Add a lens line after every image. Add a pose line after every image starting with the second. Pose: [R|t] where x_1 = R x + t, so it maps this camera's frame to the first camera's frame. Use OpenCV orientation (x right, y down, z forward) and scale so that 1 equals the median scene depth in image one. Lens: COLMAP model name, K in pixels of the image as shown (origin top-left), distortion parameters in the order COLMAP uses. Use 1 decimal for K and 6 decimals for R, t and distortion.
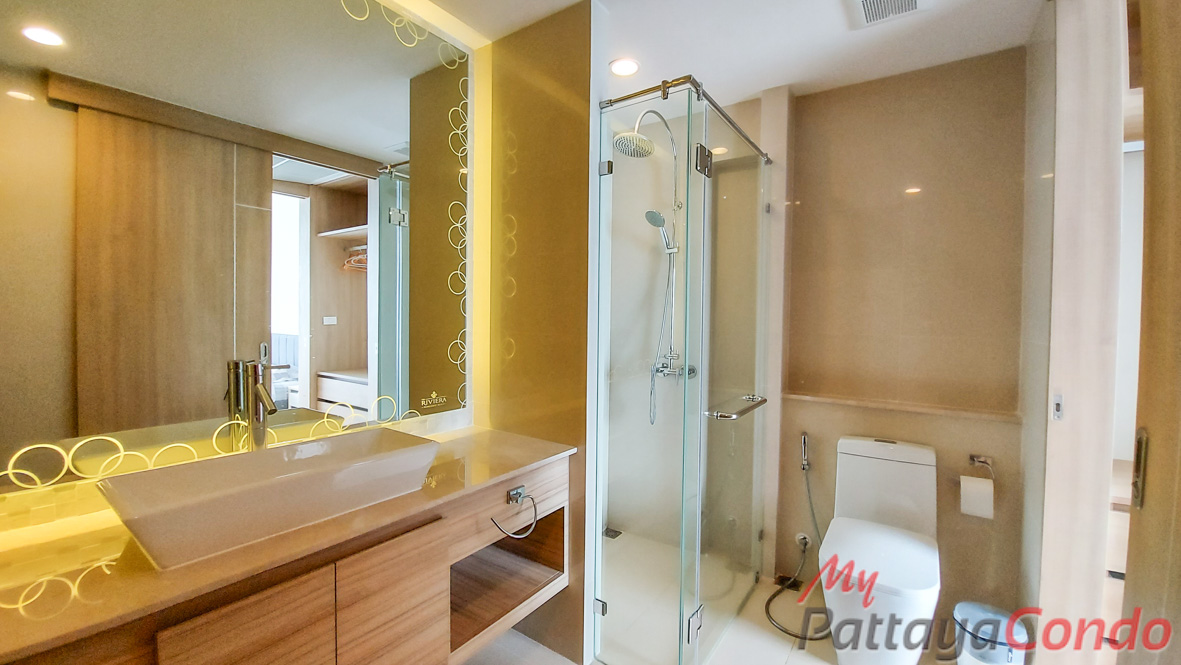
lens RADIAL K [[469.0, 0, 594.5], [0, 469.0, 326.9], [0, 0, 1]] dist [-0.009636, -0.000170]
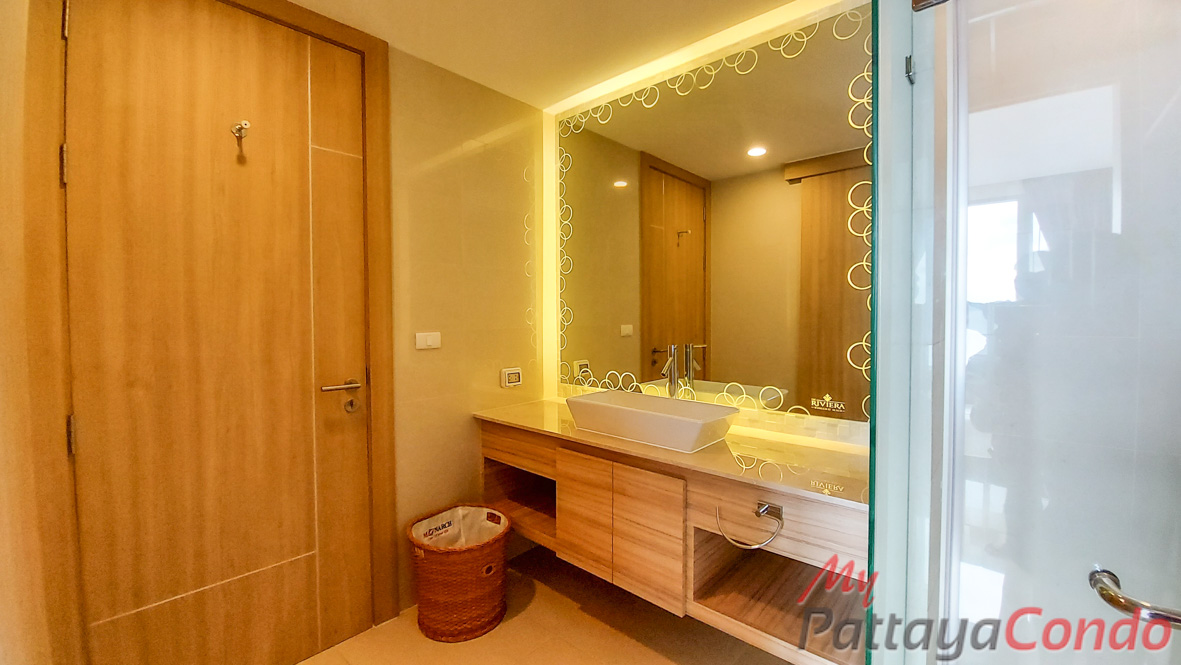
lens RADIAL K [[469.0, 0, 594.5], [0, 469.0, 326.9], [0, 0, 1]] dist [-0.009636, -0.000170]
pose [[-0.105863, 0.018281, -0.994213, 0.787790], [-0.019145, 0.999608, 0.020419, -0.009429], [0.994196, 0.021196, -0.105472, 0.777603]]
